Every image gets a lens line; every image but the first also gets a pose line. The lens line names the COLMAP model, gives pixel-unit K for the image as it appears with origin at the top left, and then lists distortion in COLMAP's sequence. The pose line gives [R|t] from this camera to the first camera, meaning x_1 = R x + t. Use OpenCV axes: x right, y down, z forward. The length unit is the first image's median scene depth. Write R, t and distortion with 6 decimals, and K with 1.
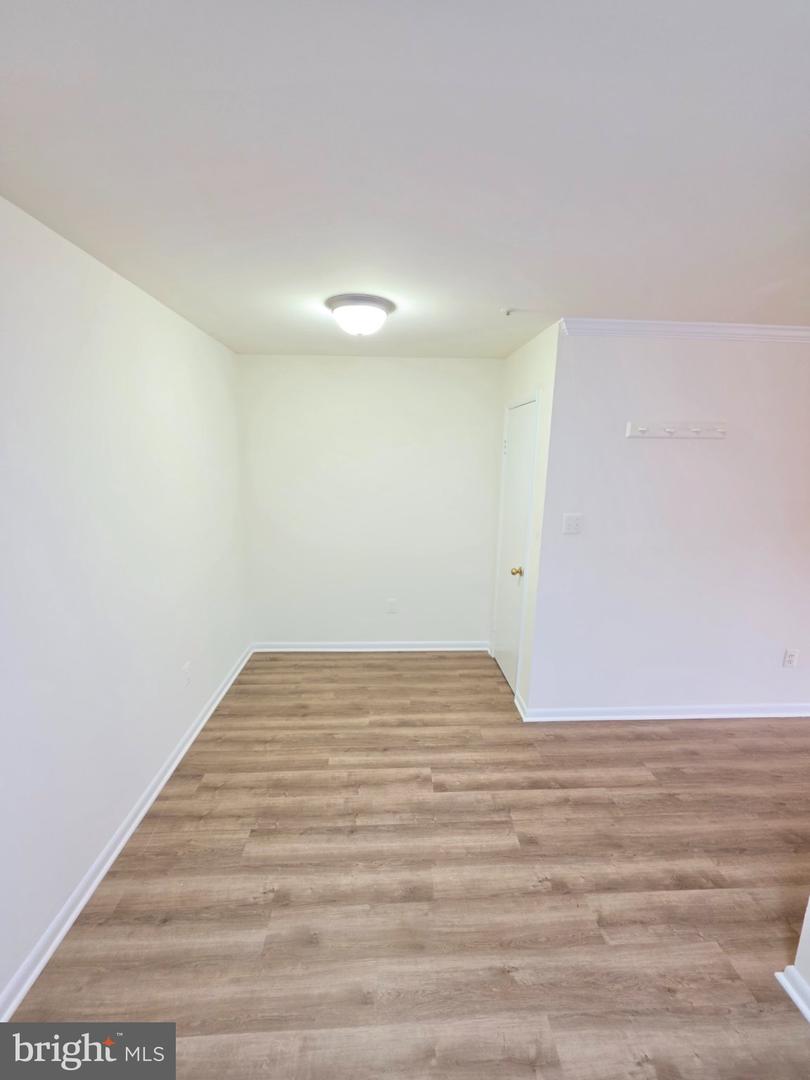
lens RADIAL K [[434.8, 0, 411.1], [0, 434.8, 535.0], [0, 0, 1]] dist [-0.001853, -0.000210]
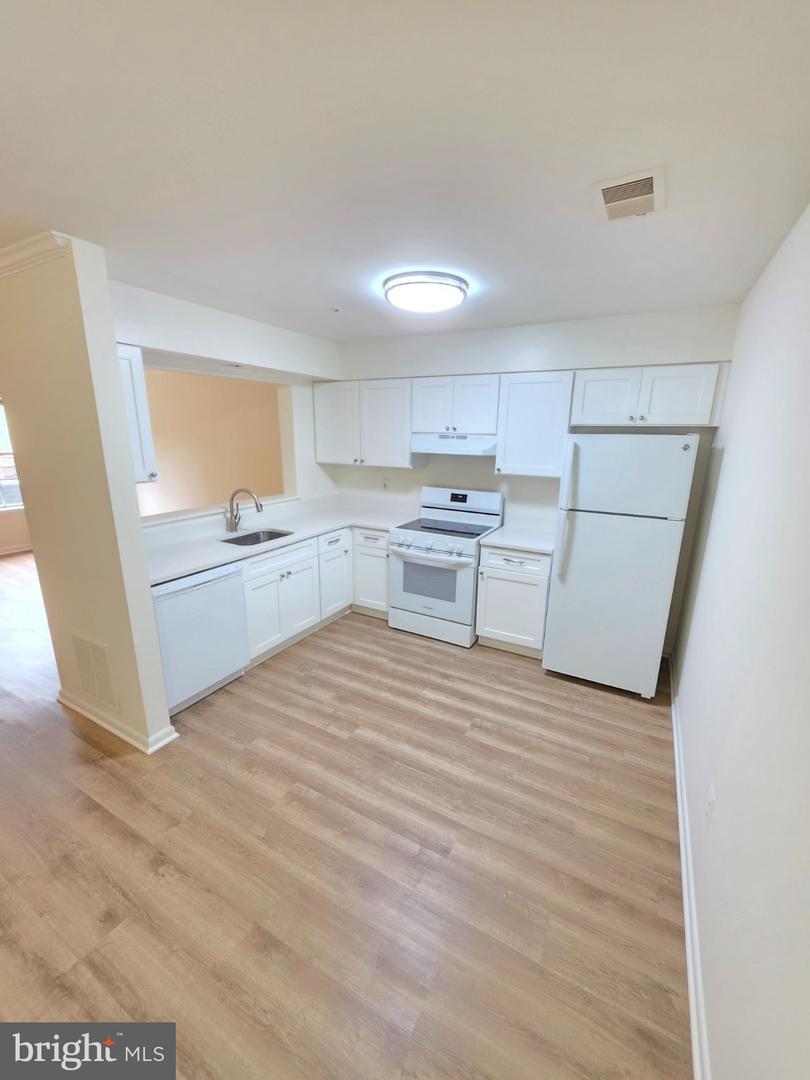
lens RADIAL K [[434.8, 0, 407.8], [0, 434.8, 542.7], [0, 0, 1]] dist [-0.001853, -0.000210]
pose [[-0.845781, -0.161520, 0.508493, -0.544114], [0.070052, 0.911203, 0.405958, -0.223582], [-0.528911, 0.378972, -0.759364, 1.214712]]
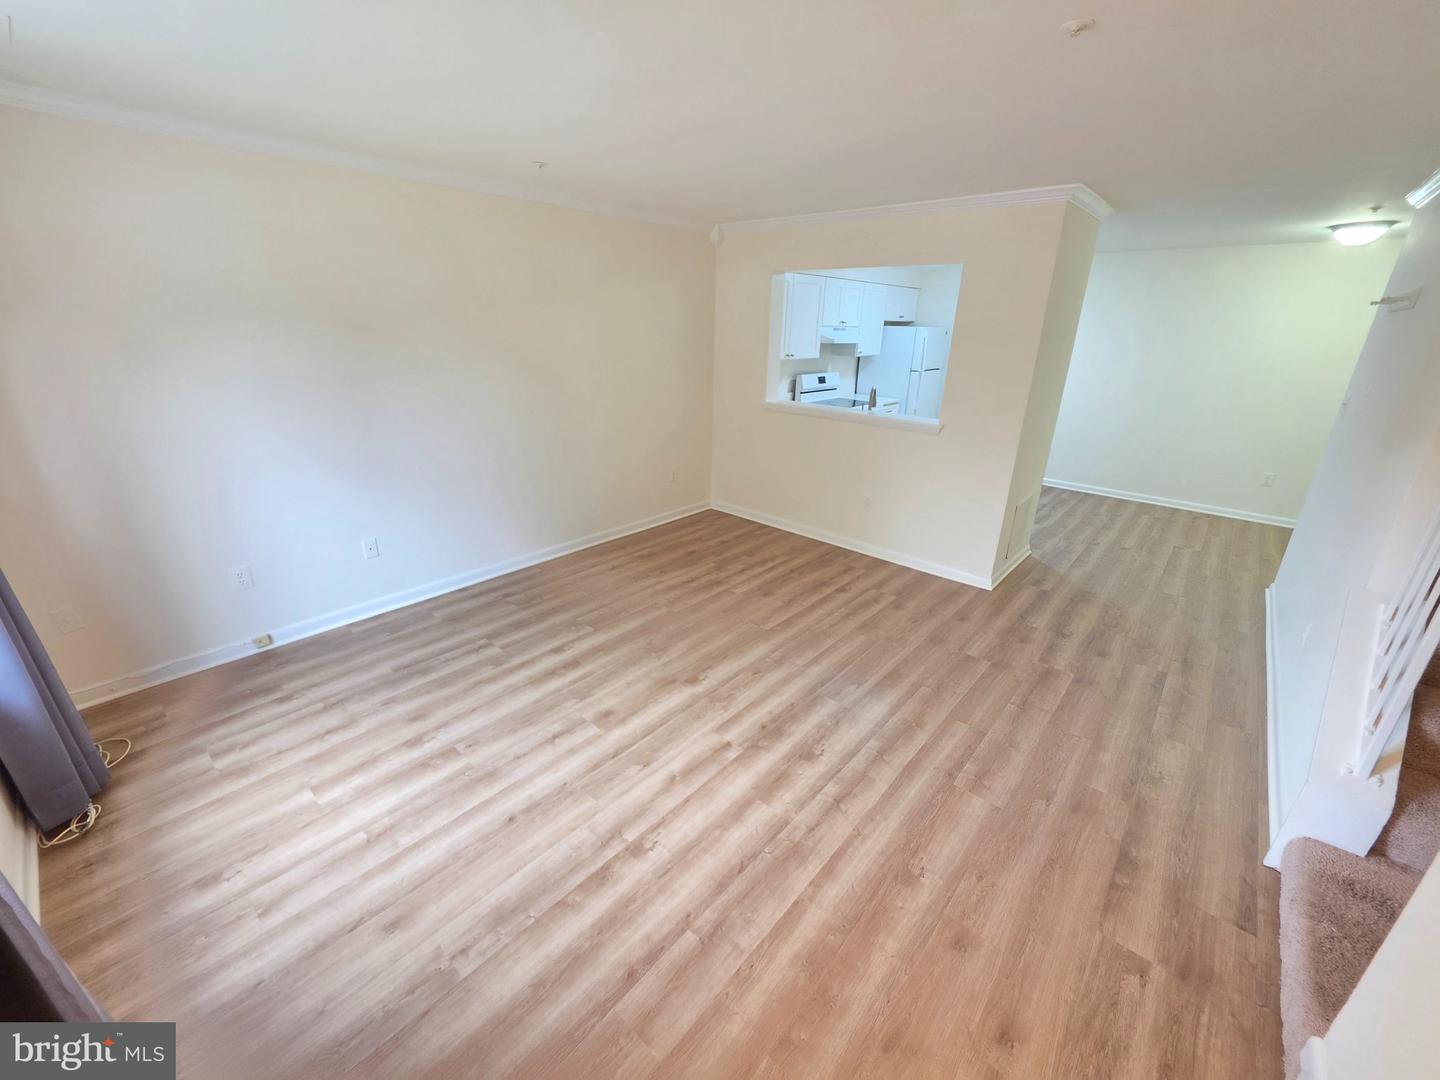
lens RADIAL K [[579.7, 0, 711.9], [0, 579.7, 543.6], [0, 0, 1]] dist [-0.001853, -0.000210]
pose [[-0.706445, 0.222729, -0.671809, 3.641019], [-0.163945, 0.871882, 0.461459, -0.185133], [0.688518, 0.436135, -0.579421, 1.395893]]
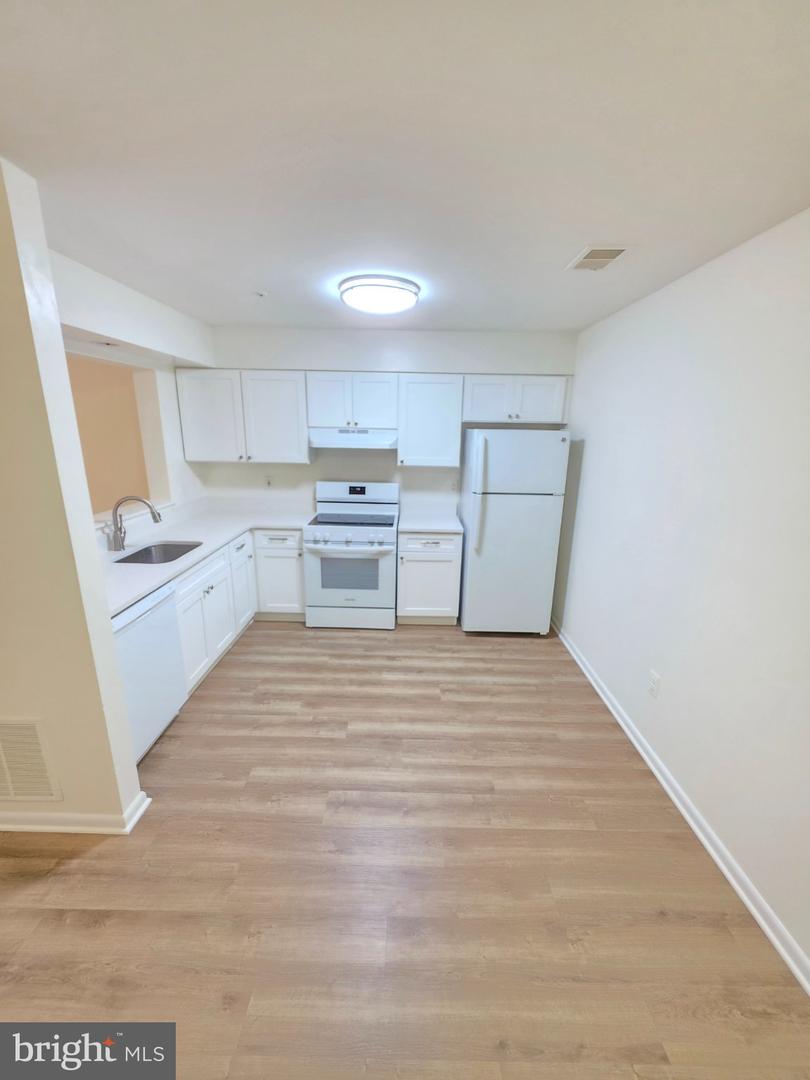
lens RADIAL K [[434.8, 0, 409.0], [0, 434.8, 543.5], [0, 0, 1]] dist [-0.001853, -0.000210]
pose [[-0.997214, -0.052435, 0.053050, 0.001885], [-0.024023, 0.899096, 0.437093, -0.272203], [-0.070616, 0.434600, -0.897851, 1.473322]]
